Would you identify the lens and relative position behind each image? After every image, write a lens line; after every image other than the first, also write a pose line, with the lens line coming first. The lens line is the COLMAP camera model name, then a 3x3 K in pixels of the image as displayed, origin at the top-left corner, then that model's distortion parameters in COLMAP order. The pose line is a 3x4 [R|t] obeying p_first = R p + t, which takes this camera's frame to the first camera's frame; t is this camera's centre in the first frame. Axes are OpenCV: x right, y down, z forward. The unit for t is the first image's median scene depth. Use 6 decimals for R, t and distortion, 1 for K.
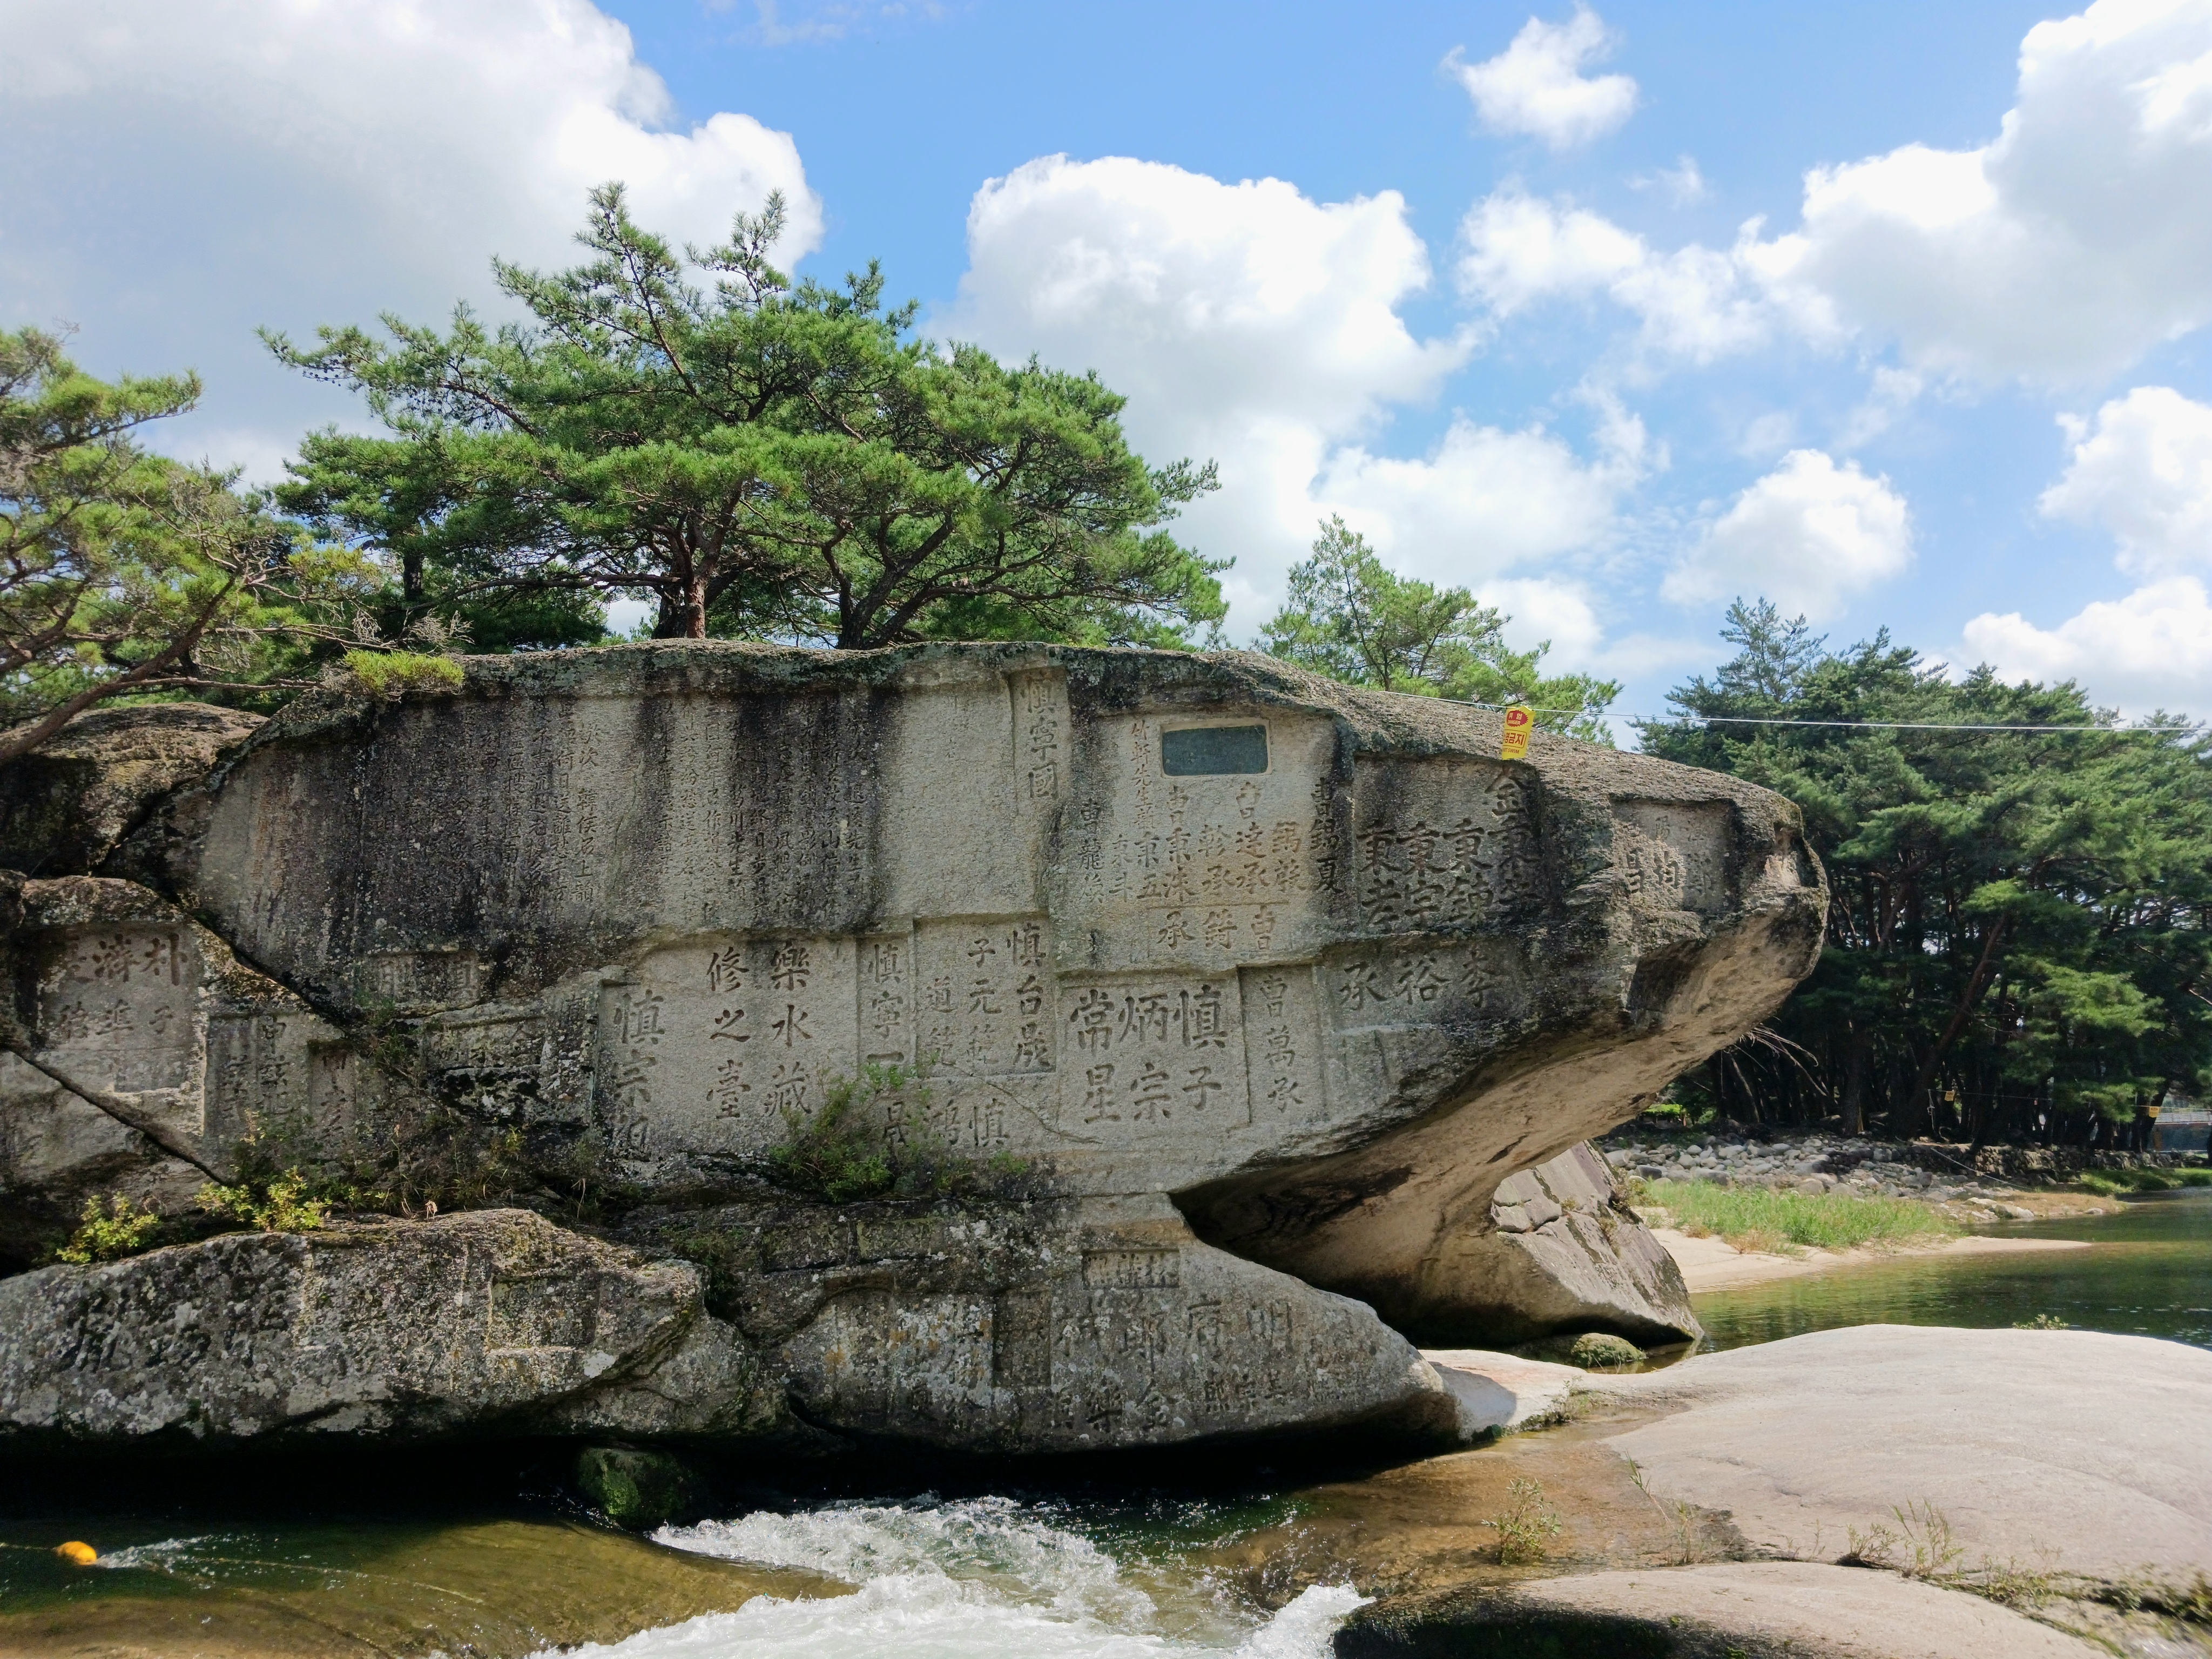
lens RADIAL K [[1751.6, 0, 1121.0], [0, 1751.6, 809.8], [0, 0, 1]] dist [0.062619, -0.098486]
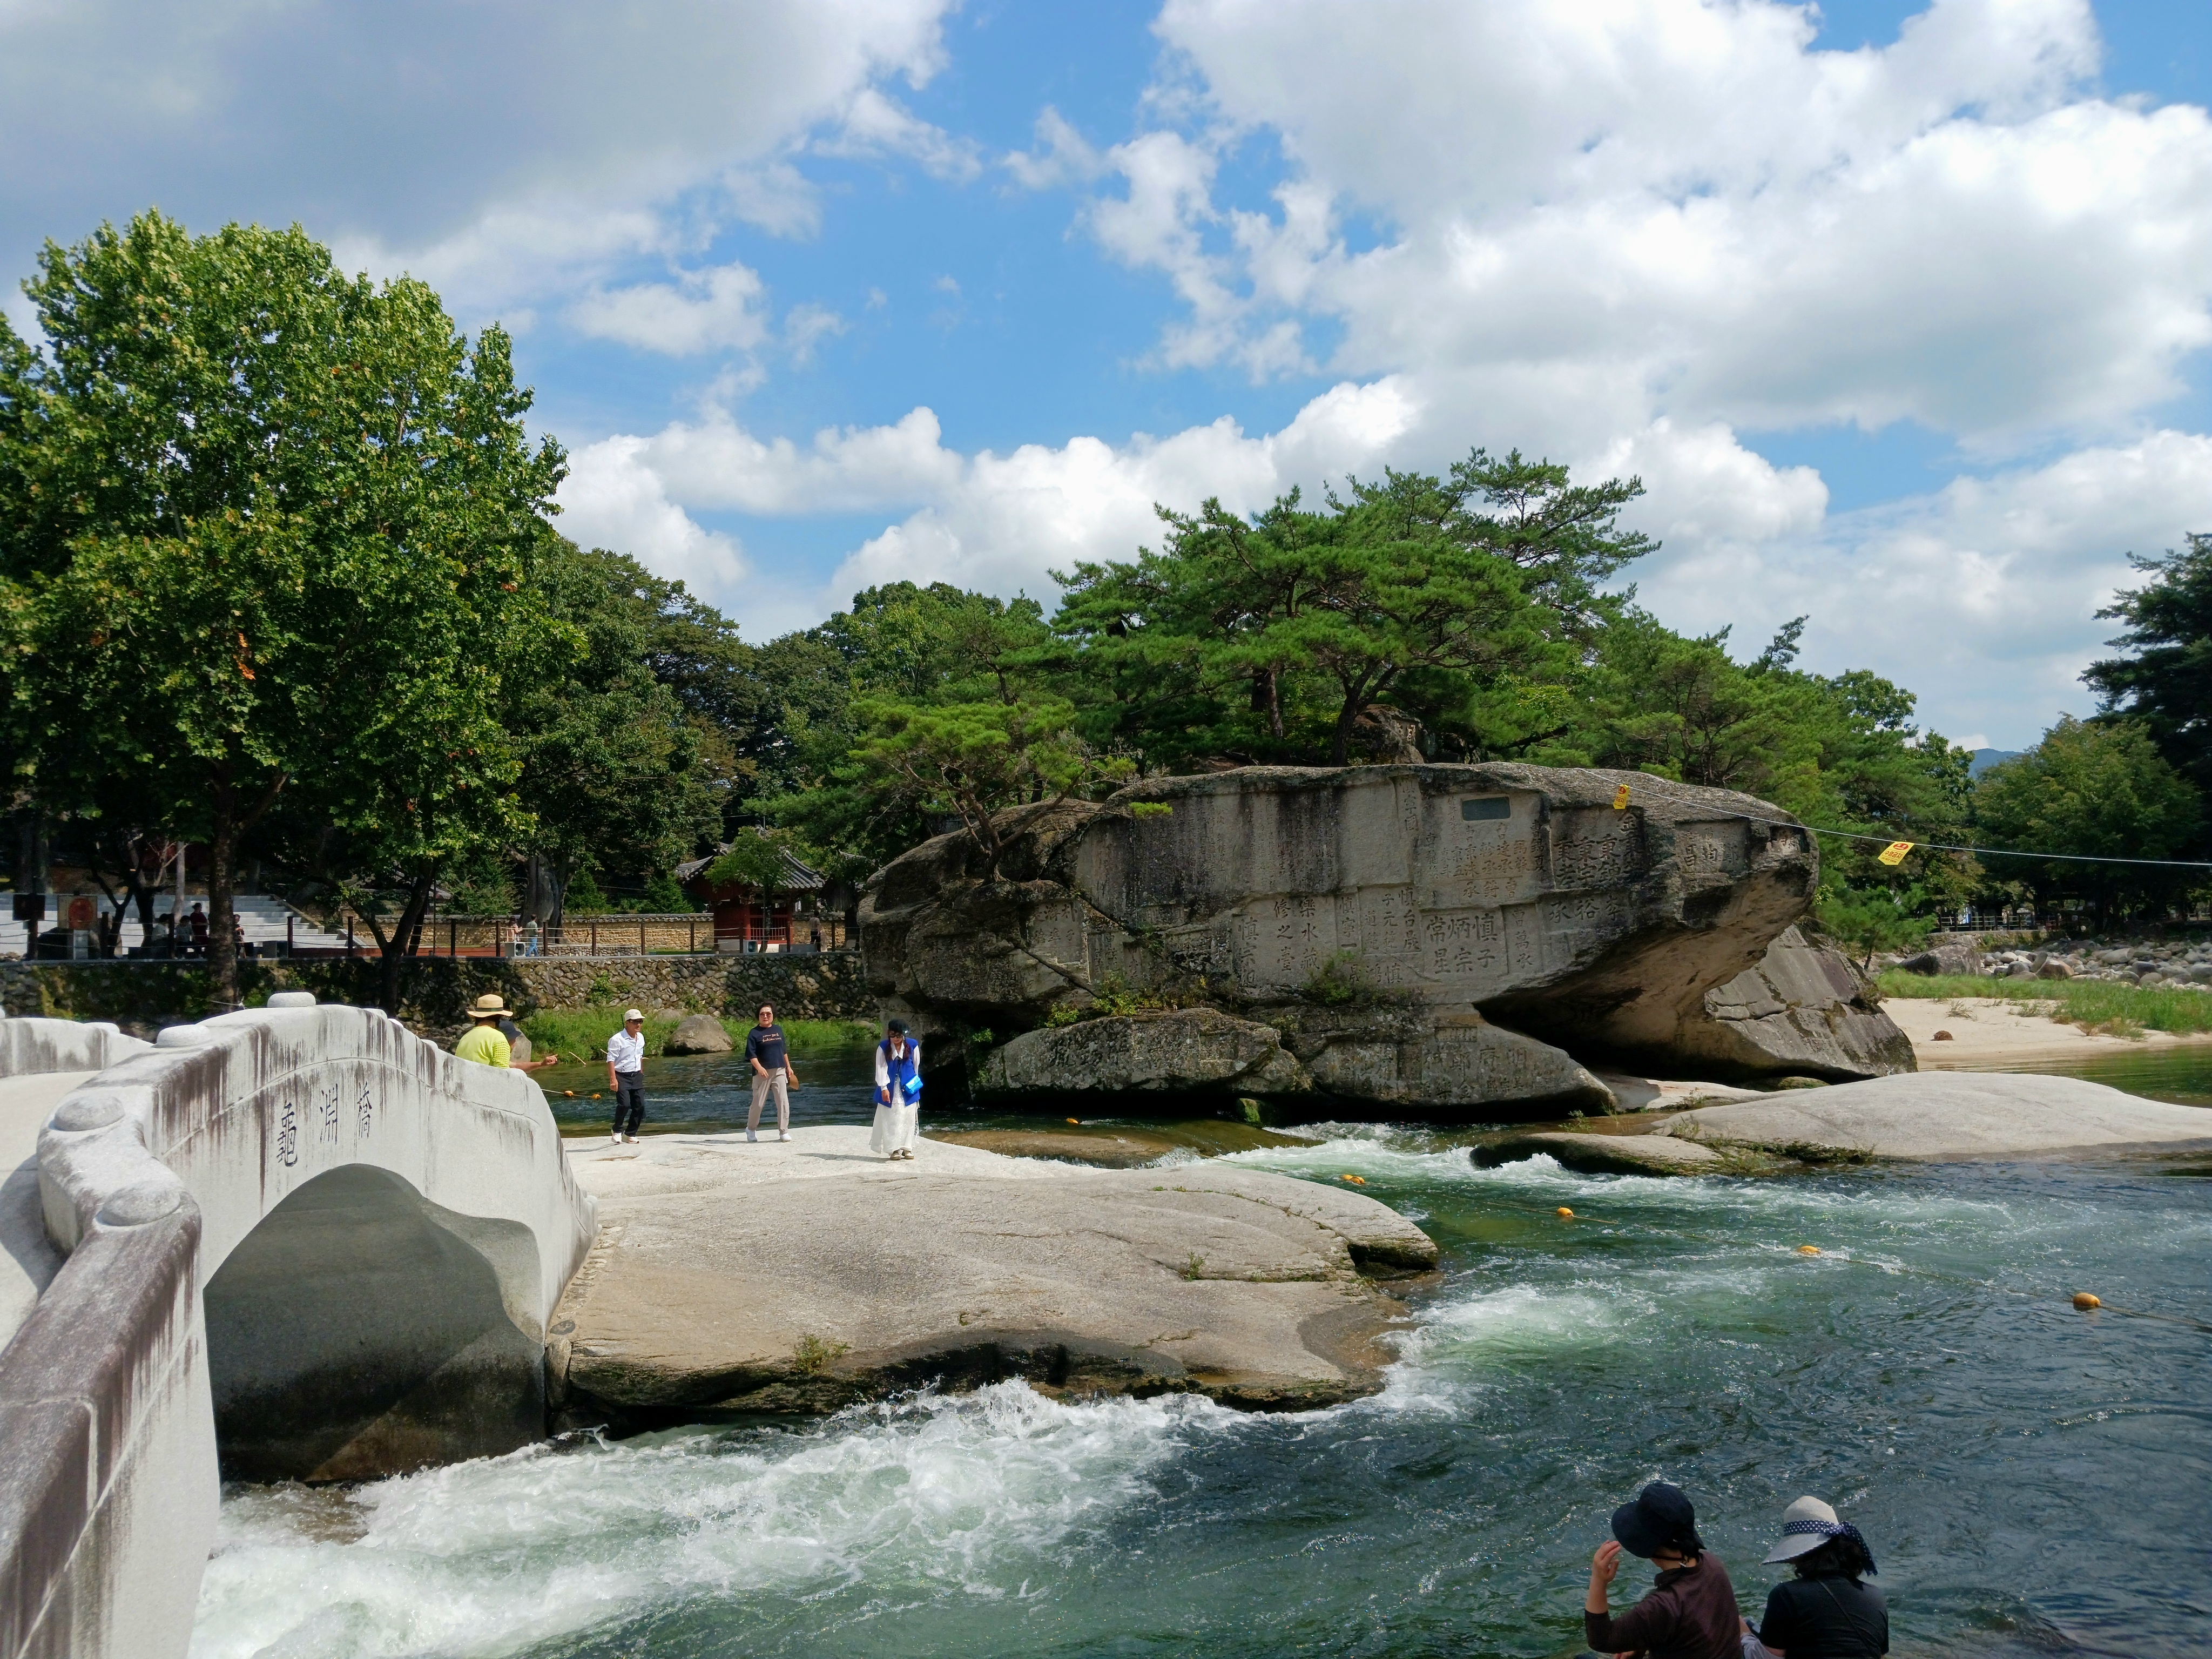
lens RADIAL K [[1751.6, 0, 1102.6], [0, 1751.6, 823.7], [0, 0, 1]] dist [0.062619, -0.098486]
pose [[0.929845, -0.035540, -0.366231, 0.424480], [0.082116, 0.990265, 0.112392, -0.311897], [0.358671, -0.134581, 0.923712, -1.266004]]
